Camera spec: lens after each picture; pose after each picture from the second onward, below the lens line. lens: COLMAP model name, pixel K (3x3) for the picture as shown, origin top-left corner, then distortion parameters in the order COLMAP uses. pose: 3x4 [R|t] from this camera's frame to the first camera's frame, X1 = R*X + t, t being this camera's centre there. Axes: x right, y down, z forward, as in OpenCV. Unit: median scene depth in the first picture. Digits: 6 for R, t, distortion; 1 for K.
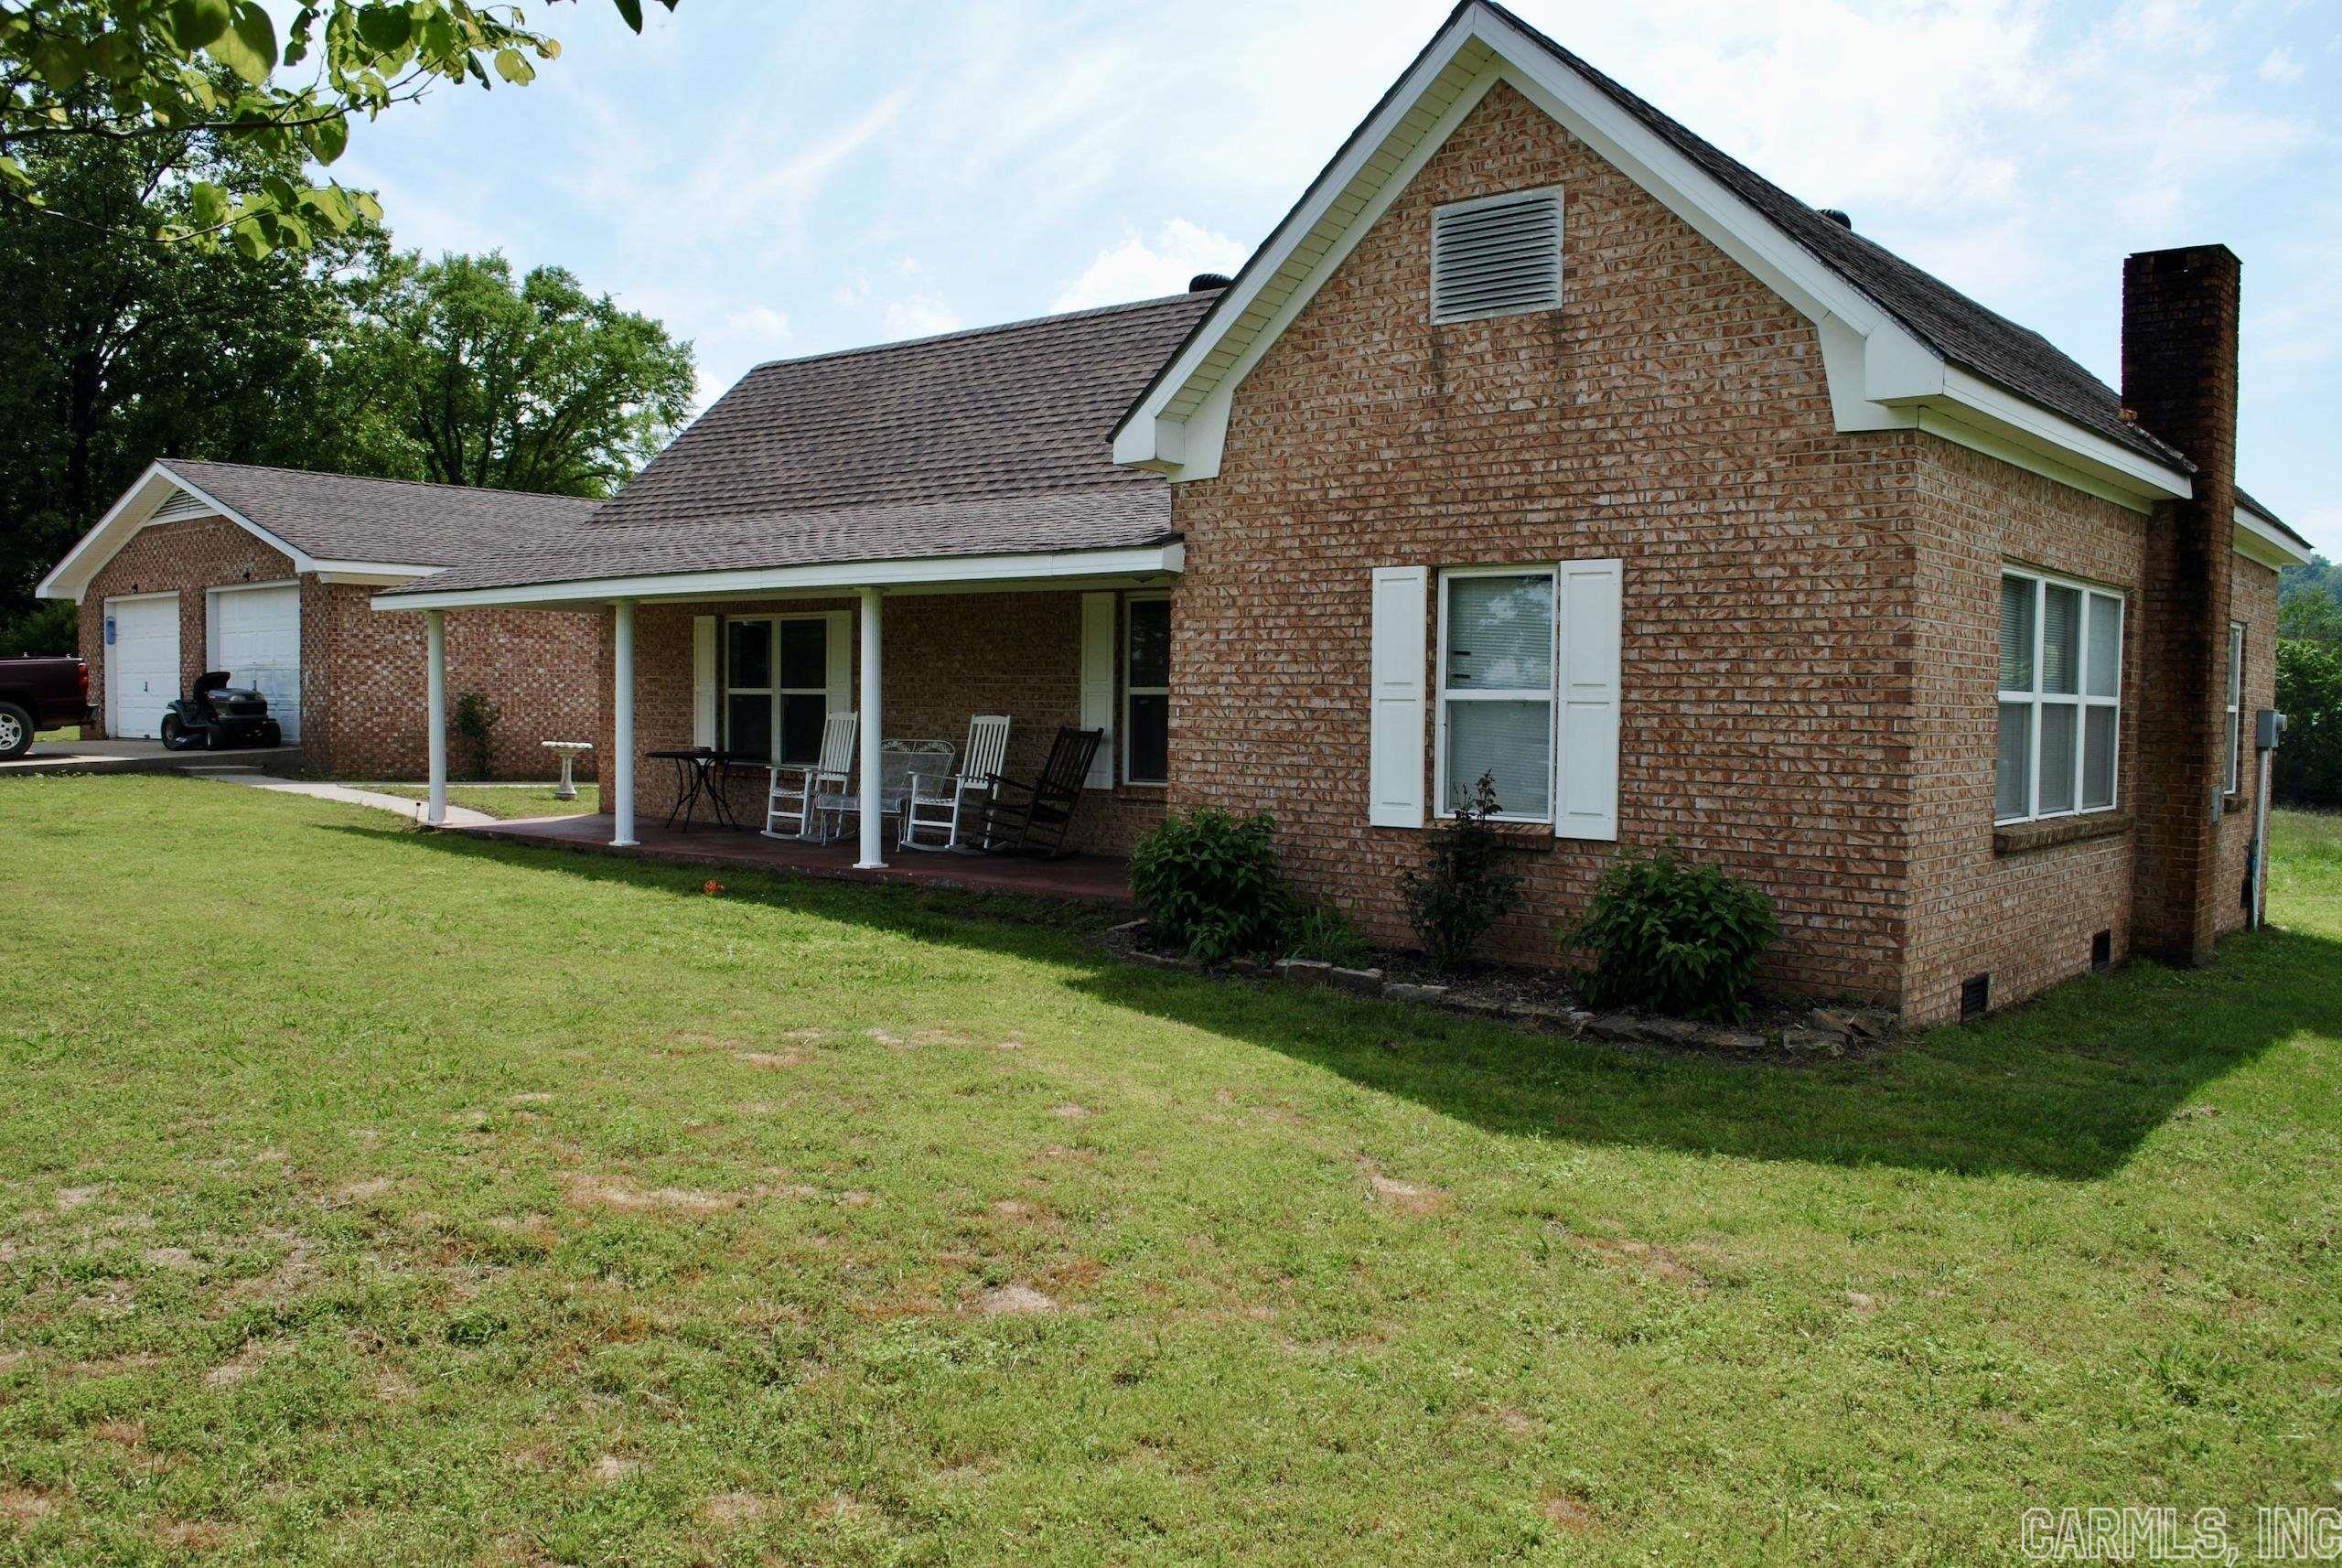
lens RADIAL K [[1839.0, 0, 1172.9], [0, 1839.0, 781.2], [0, 0, 1]] dist [-0.089371, 0.017548]
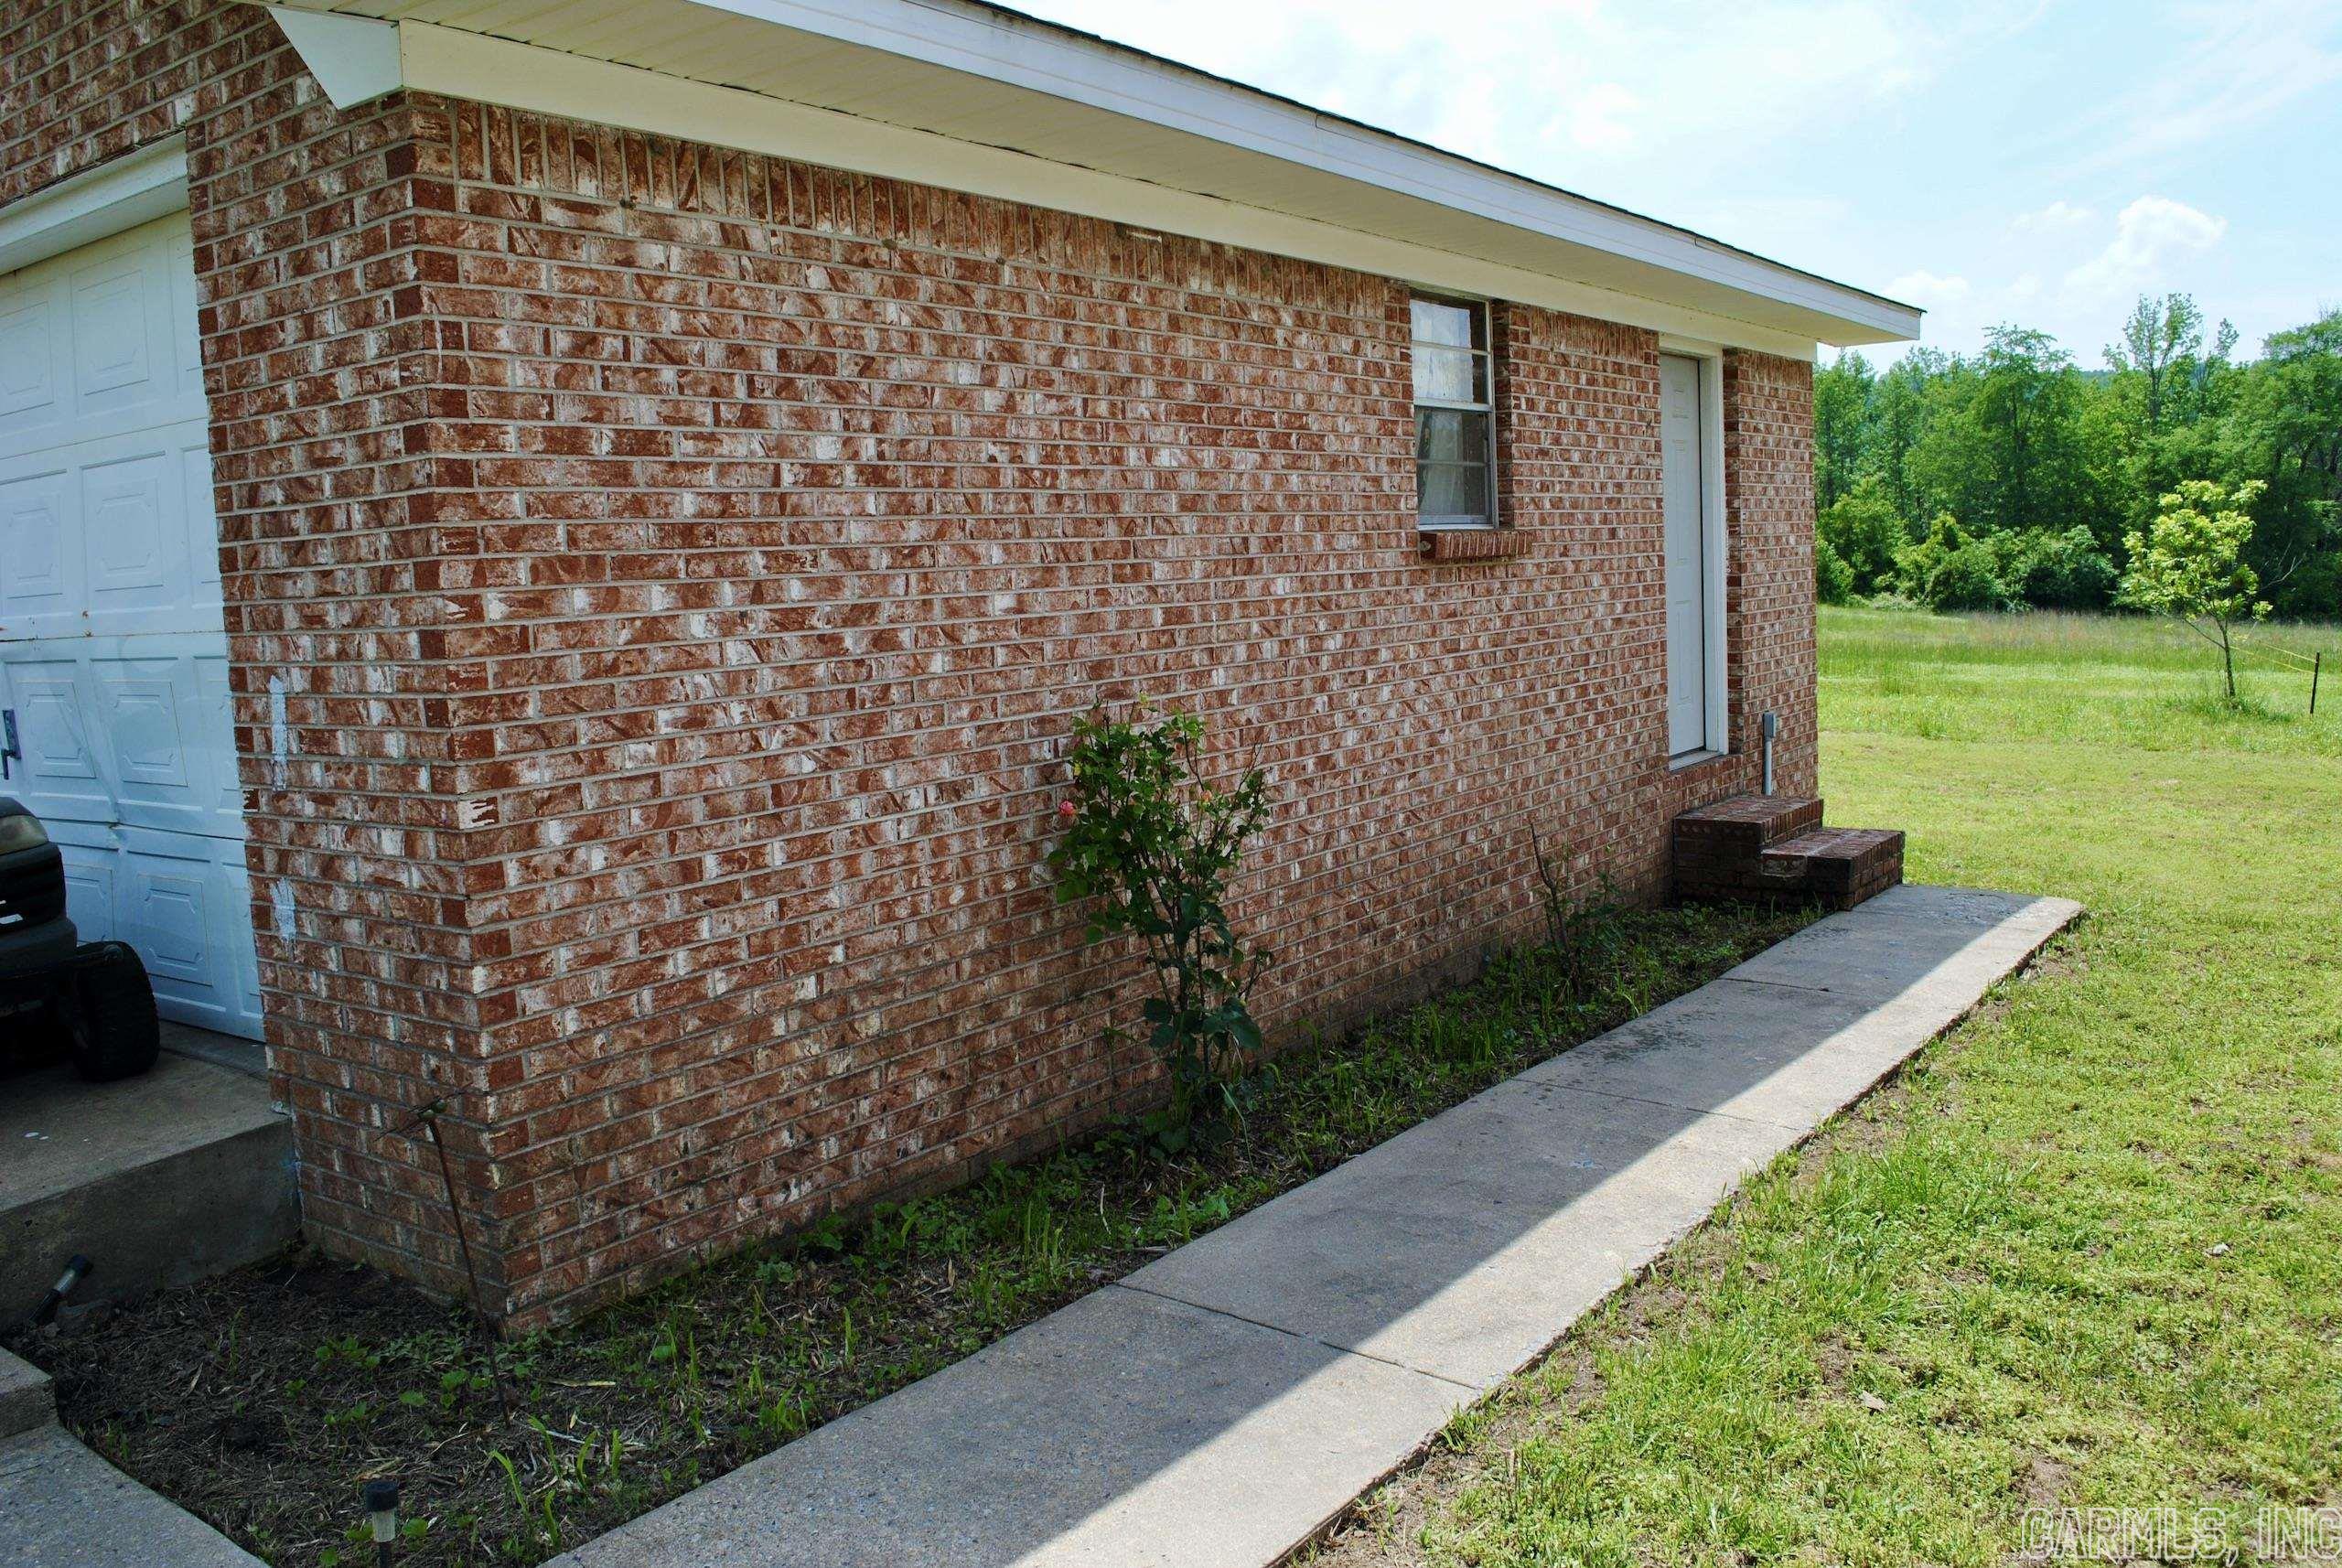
lens RADIAL K [[1839.0, 0, 1171.4], [0, 1839.0, 786.1], [0, 0, 1]] dist [-0.089371, 0.017548]
pose [[0.996595, -0.064532, 0.051316, -0.384766], [0.060537, 0.995273, 0.075937, -0.055372], [-0.055974, -0.072572, 0.995791, 0.782893]]
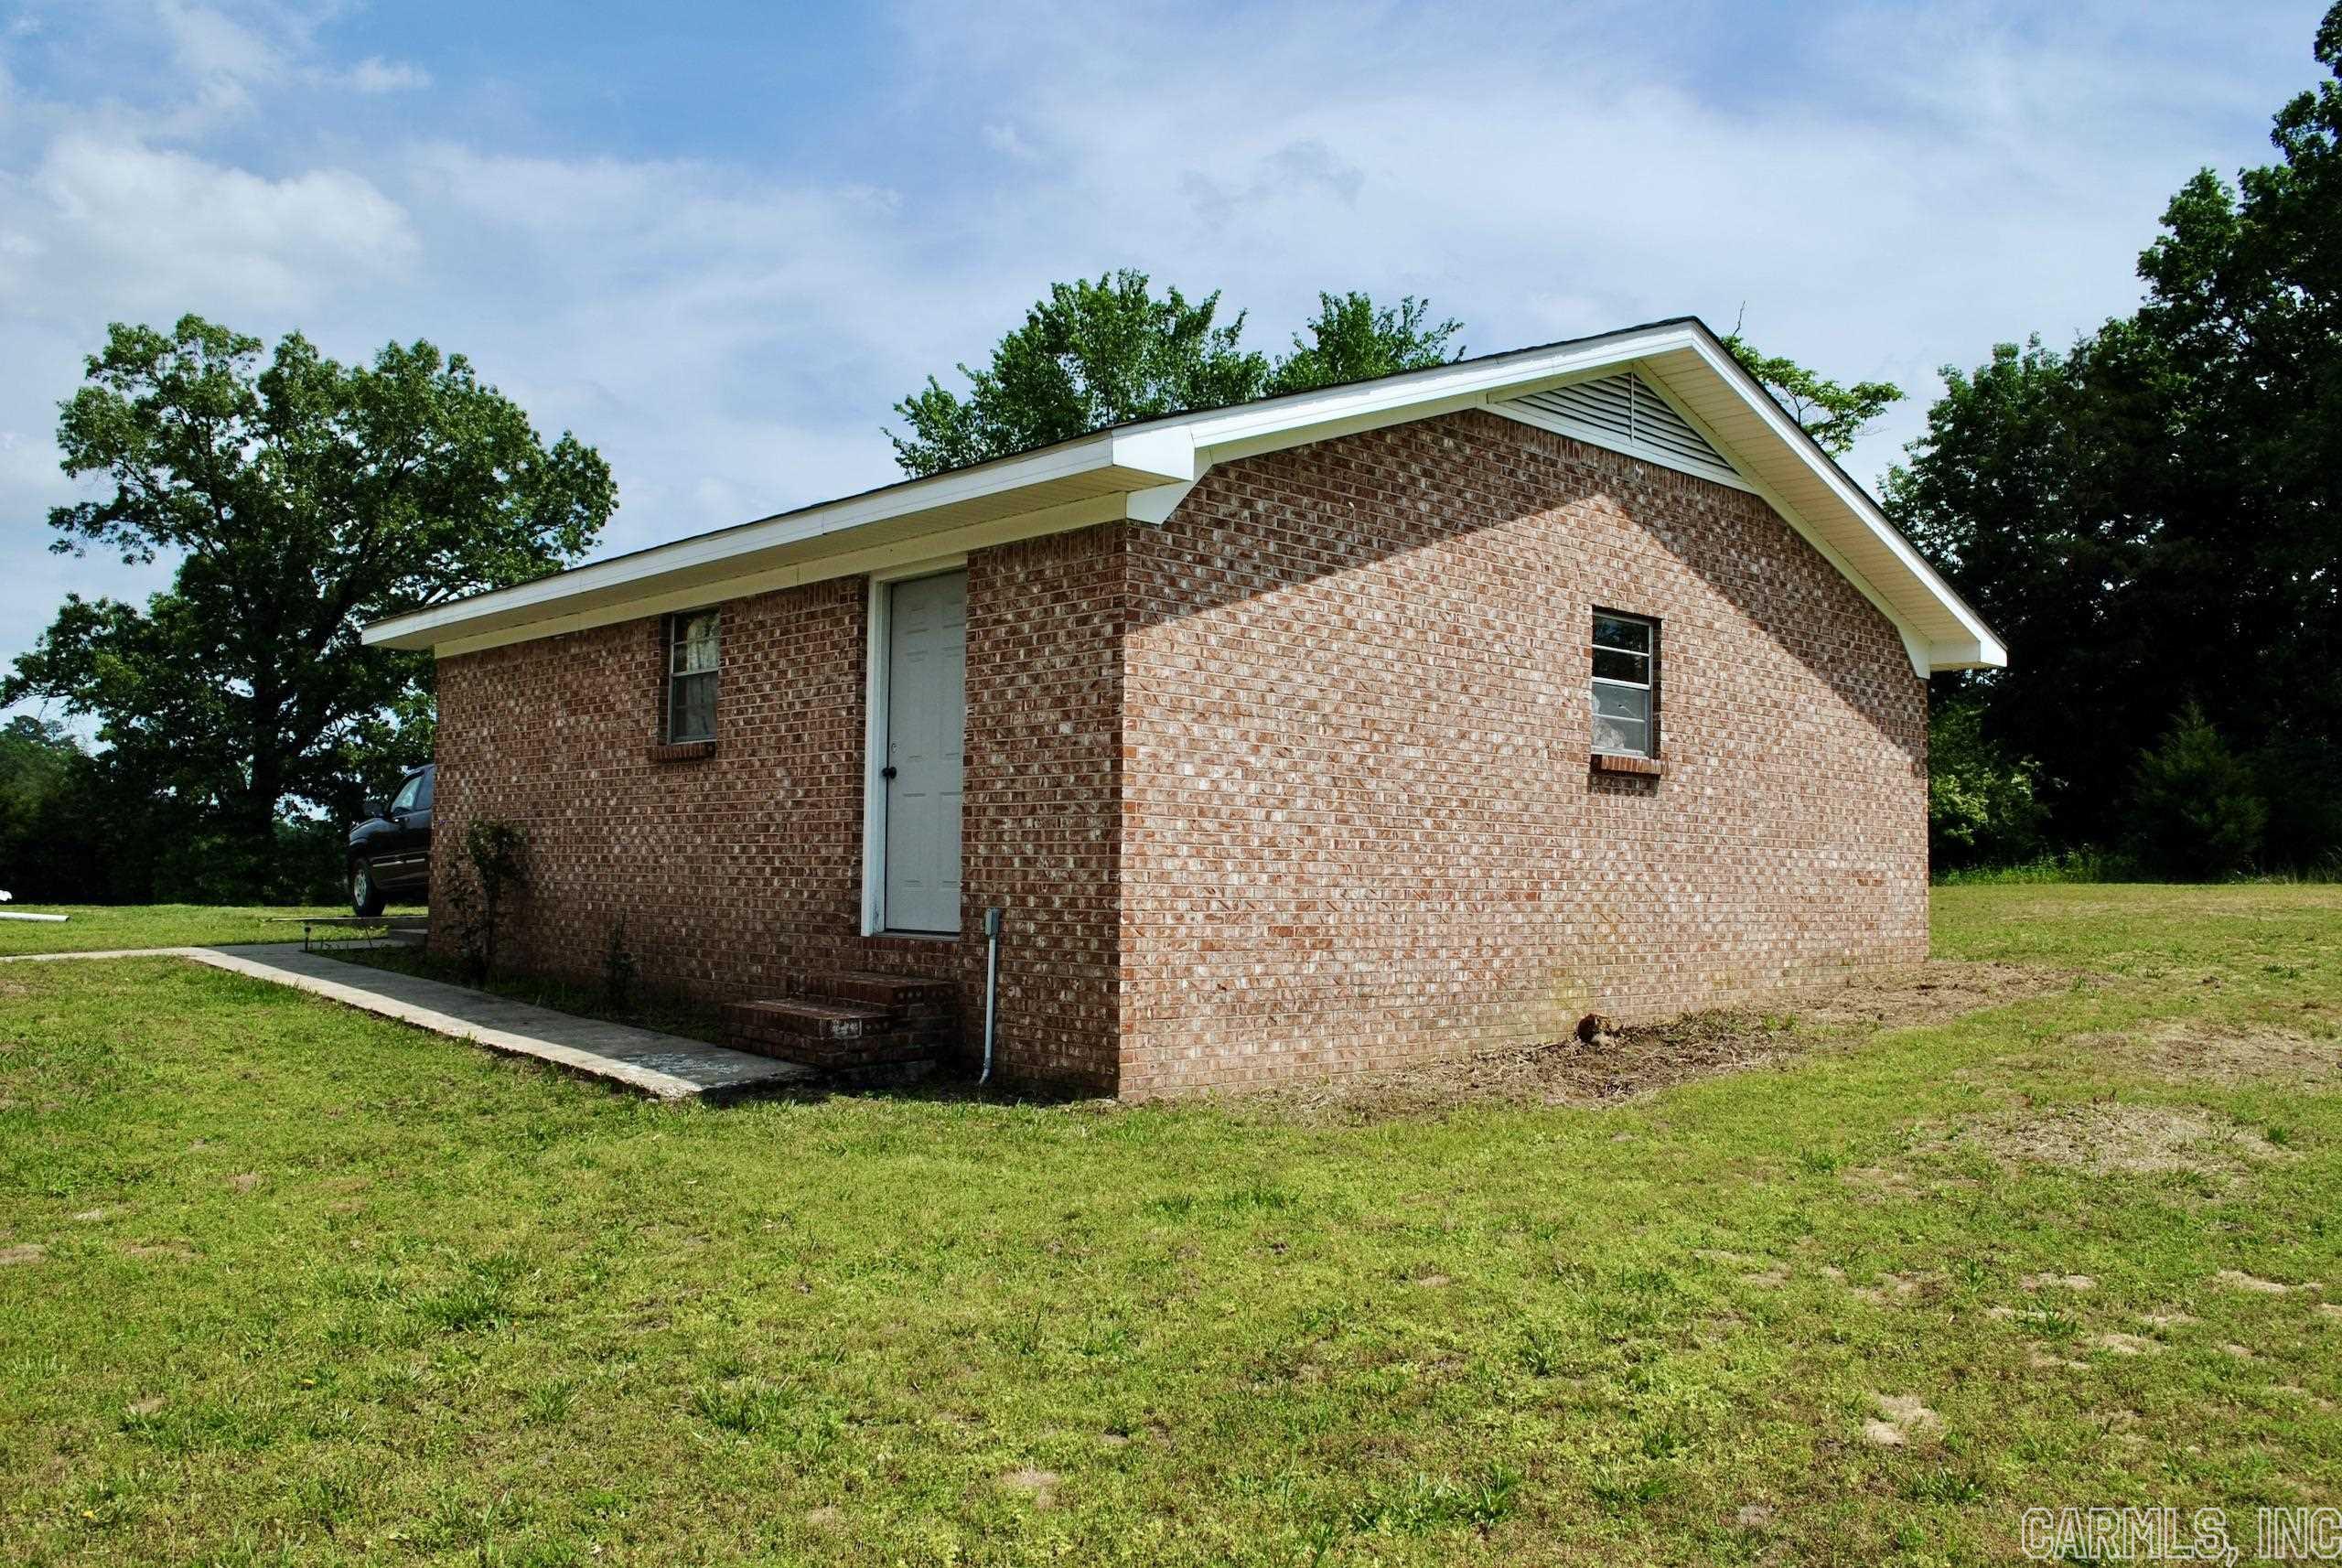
lens RADIAL K [[1839.0, 0, 1171.3], [0, 1839.0, 788.6], [0, 0, 1]] dist [-0.089371, 0.017548]
pose [[-0.121710, -0.061574, -0.990654, 0.146985], [-0.061404, 0.996629, -0.054401, -0.039814], [0.990665, 0.054209, -0.125081, 1.257200]]
